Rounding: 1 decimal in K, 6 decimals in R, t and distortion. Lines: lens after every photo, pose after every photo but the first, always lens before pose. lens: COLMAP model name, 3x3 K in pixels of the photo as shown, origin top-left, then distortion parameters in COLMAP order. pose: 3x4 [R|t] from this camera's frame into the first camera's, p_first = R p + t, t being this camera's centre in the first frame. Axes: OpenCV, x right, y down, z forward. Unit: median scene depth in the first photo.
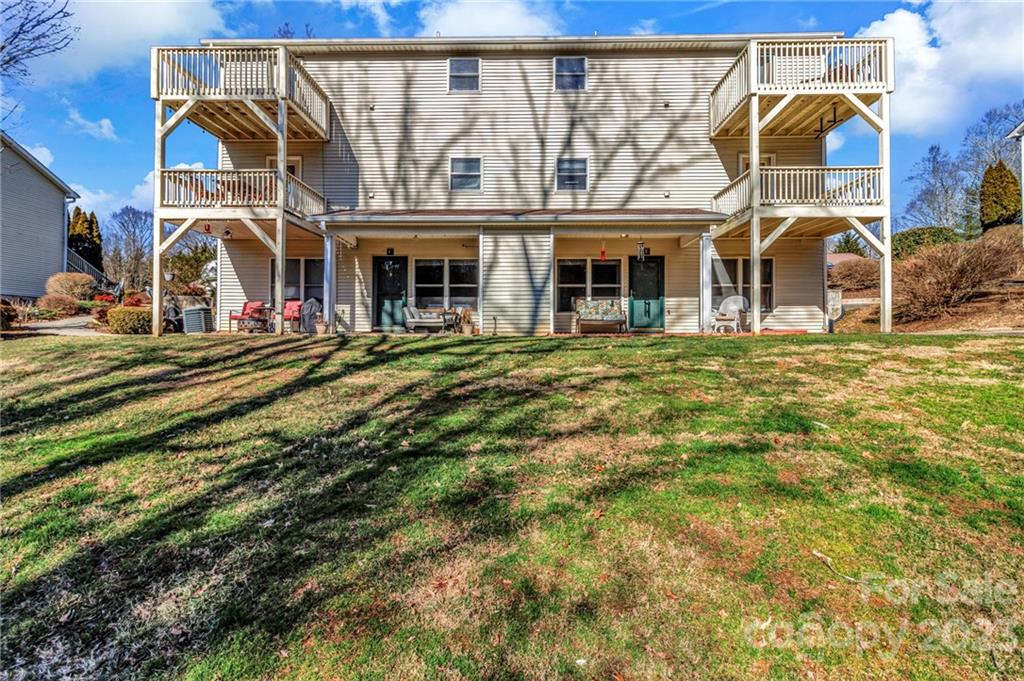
lens RADIAL K [[470.0, 0, 512.4], [0, 470.0, 322.8], [0, 0, 1]] dist [0.026379, 0.000012]
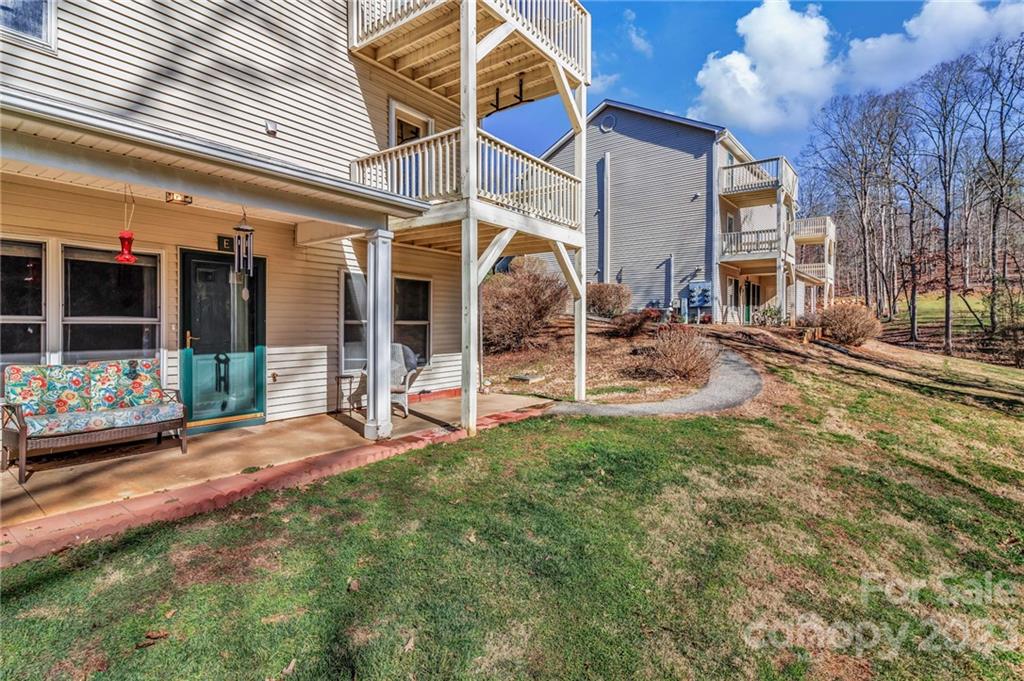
lens RADIAL K [[544.4, 0, 543.2], [0, 544.4, 327.2], [0, 0, 1]] dist [-0.001143, -0.000423]
pose [[0.512147, -0.003397, 0.858891, 0.007518], [-0.019747, 0.999681, 0.015729, -0.087180], [-0.858671, -0.025016, 0.511917, 0.497629]]
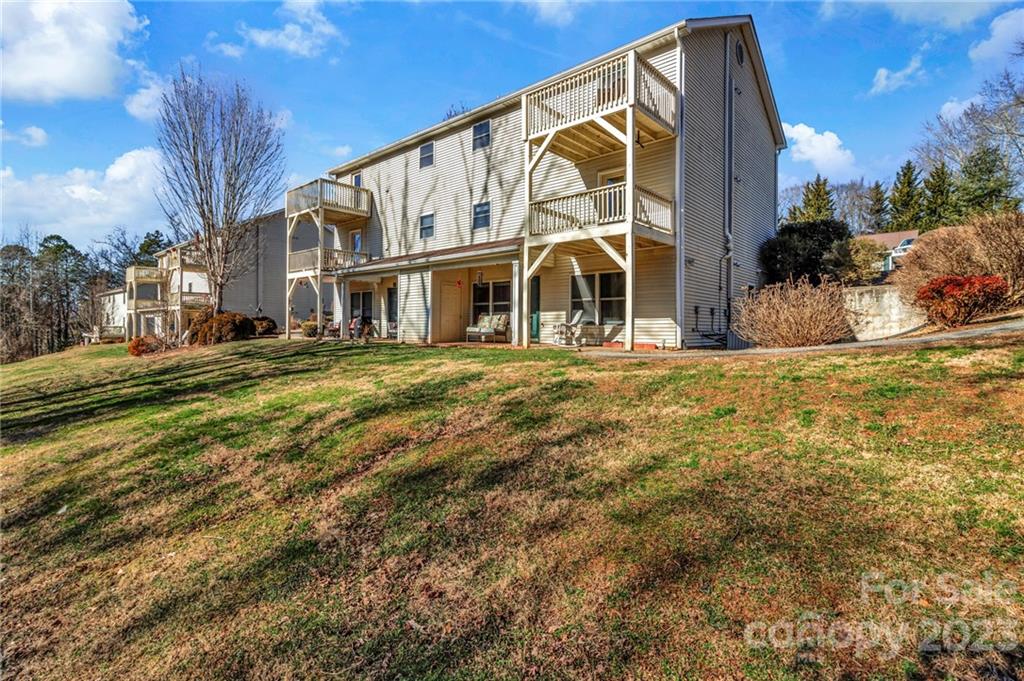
lens RADIAL K [[470.0, 0, 512.4], [0, 470.0, 322.8], [0, 0, 1]] dist [0.026379, 0.000012]
pose [[0.775308, -0.006817, -0.631547, 0.989581], [0.018418, 0.999760, 0.011820, -0.041817], [0.631315, -0.020796, 0.775247, 0.069095]]
